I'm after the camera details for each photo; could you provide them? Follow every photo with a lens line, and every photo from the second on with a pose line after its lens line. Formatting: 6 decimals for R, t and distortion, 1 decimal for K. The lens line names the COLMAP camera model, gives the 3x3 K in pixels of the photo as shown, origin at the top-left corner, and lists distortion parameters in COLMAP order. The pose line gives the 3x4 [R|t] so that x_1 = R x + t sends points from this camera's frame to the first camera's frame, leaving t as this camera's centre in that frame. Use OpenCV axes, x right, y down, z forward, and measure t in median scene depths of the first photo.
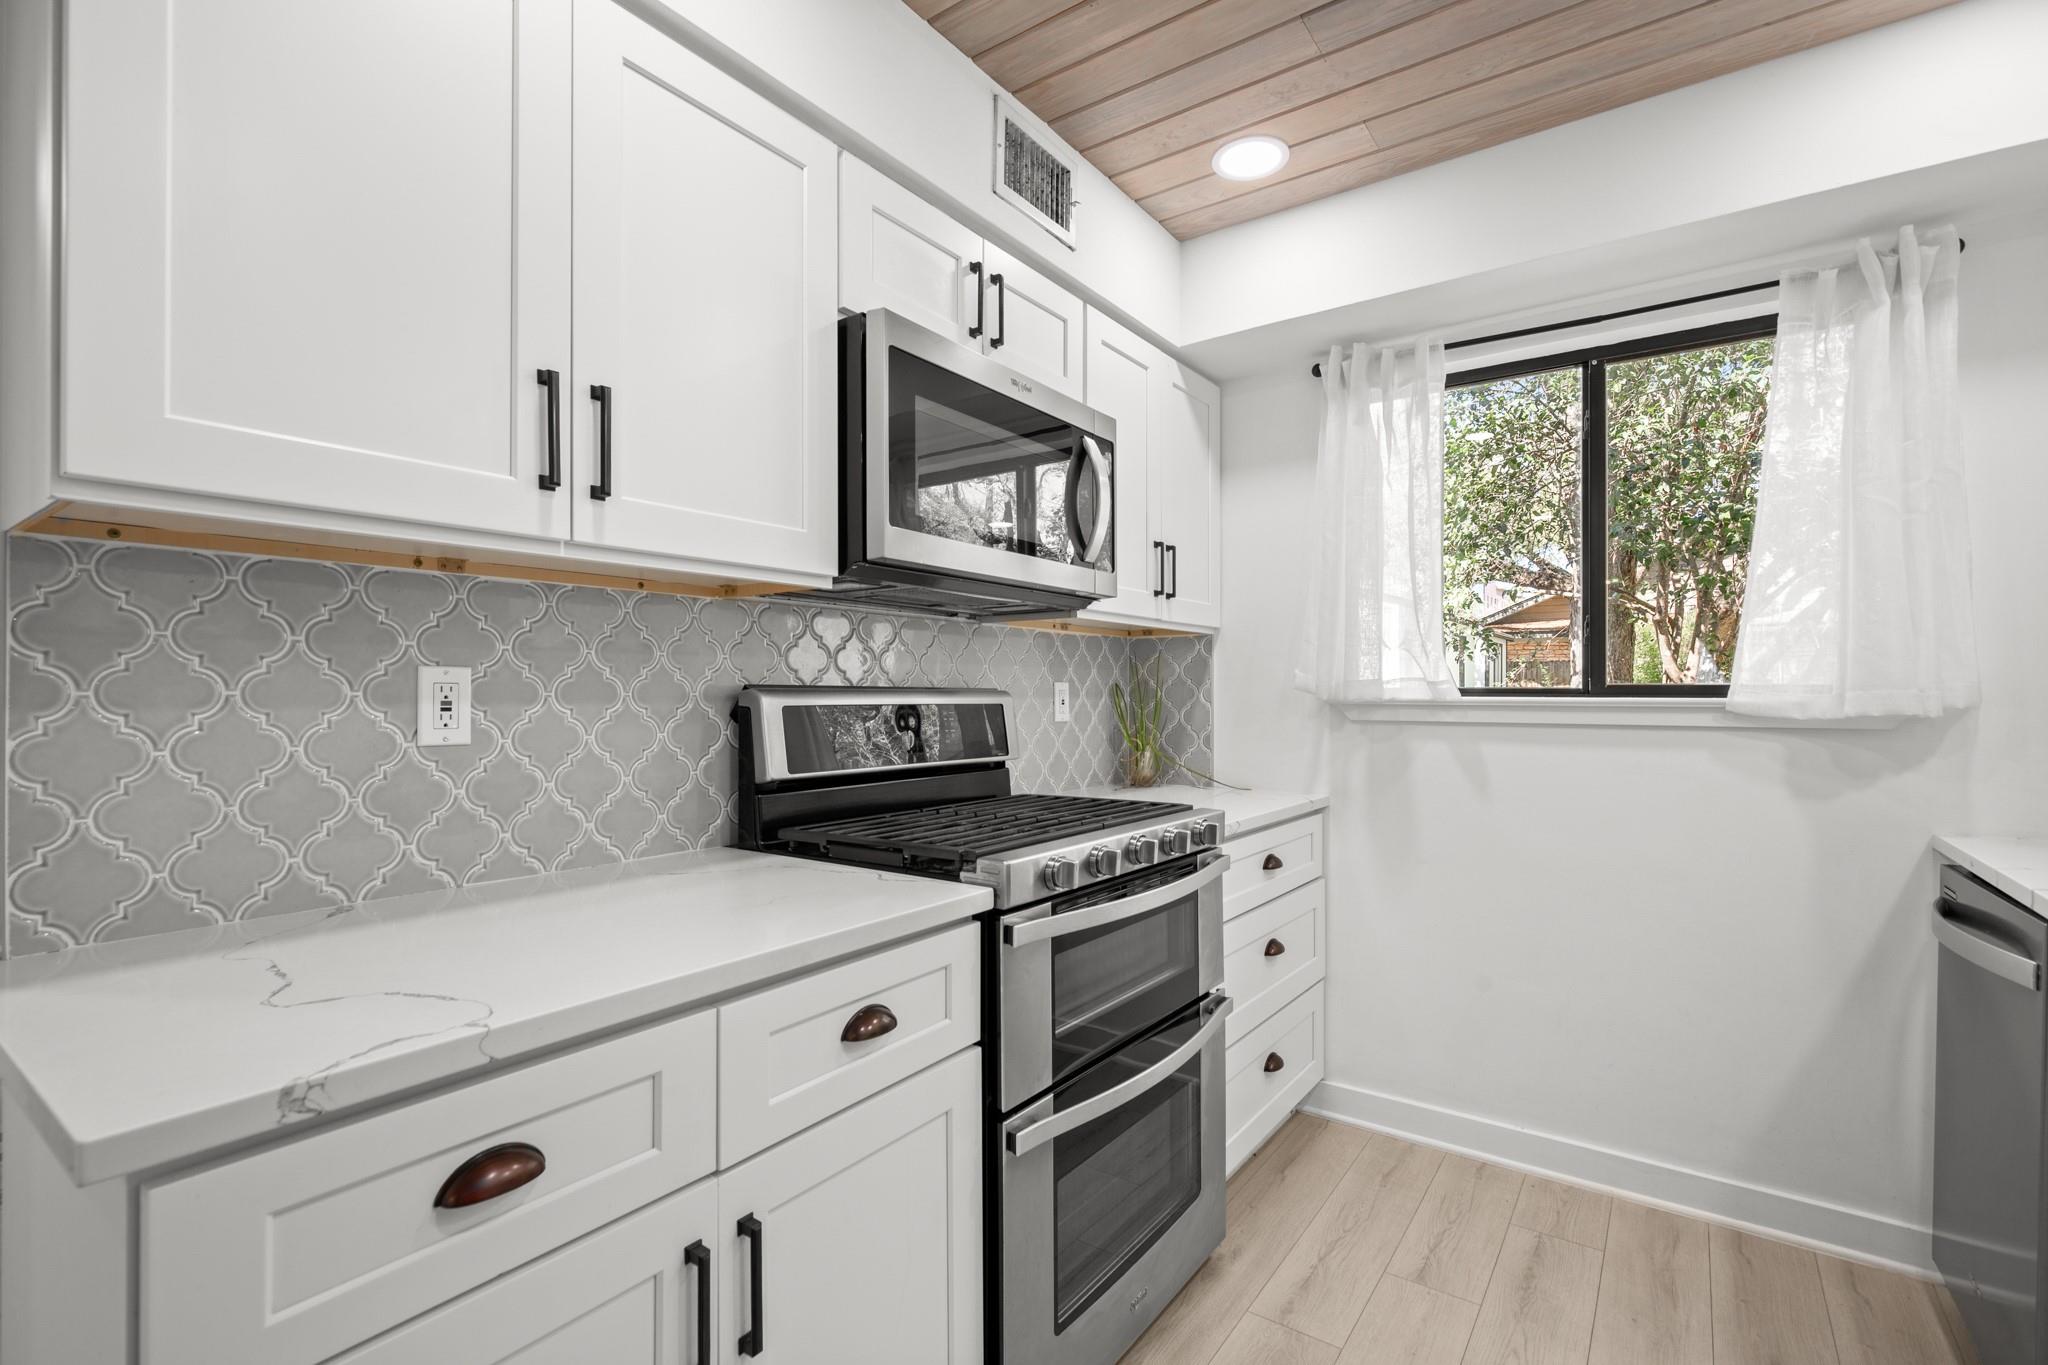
lens RADIAL K [[931.5, 0, 1027.0], [0, 931.5, 691.6], [0, 0, 1]] dist [0.000602, -0.000686]
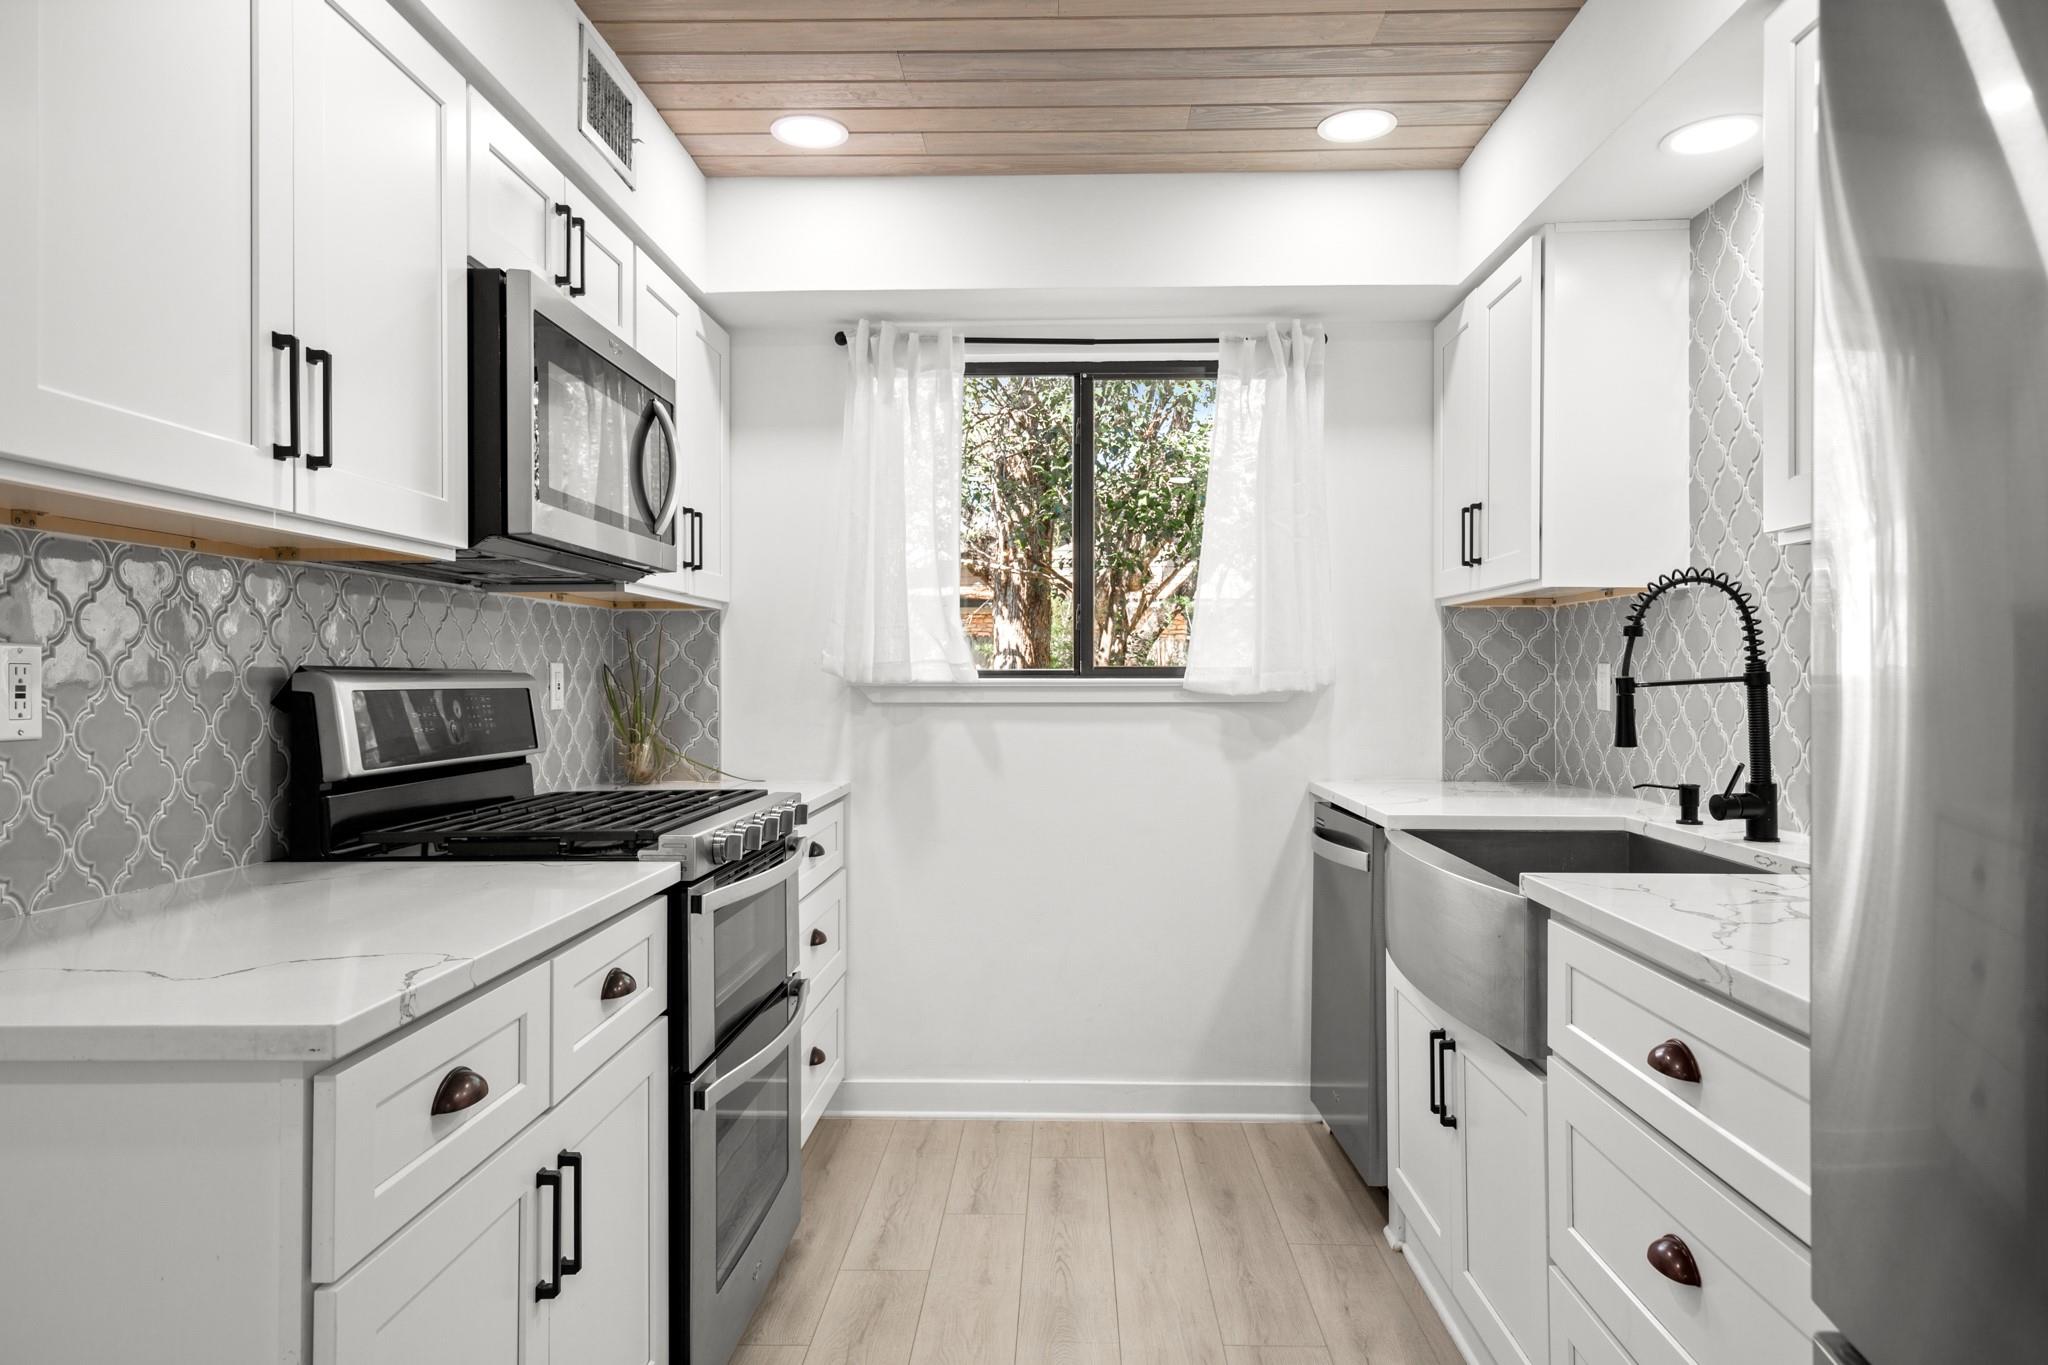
lens RADIAL K [[1348.3, 0, 1024.3], [0, 1348.3, 678.5], [0, 0, 1]] dist [0.003273, 0.000514]
pose [[0.831034, -0.003309, 0.556212, -0.404733], [0.001492, 0.999992, 0.003721, 0.000455], [-0.556220, -0.002263, 0.831032, -0.343901]]
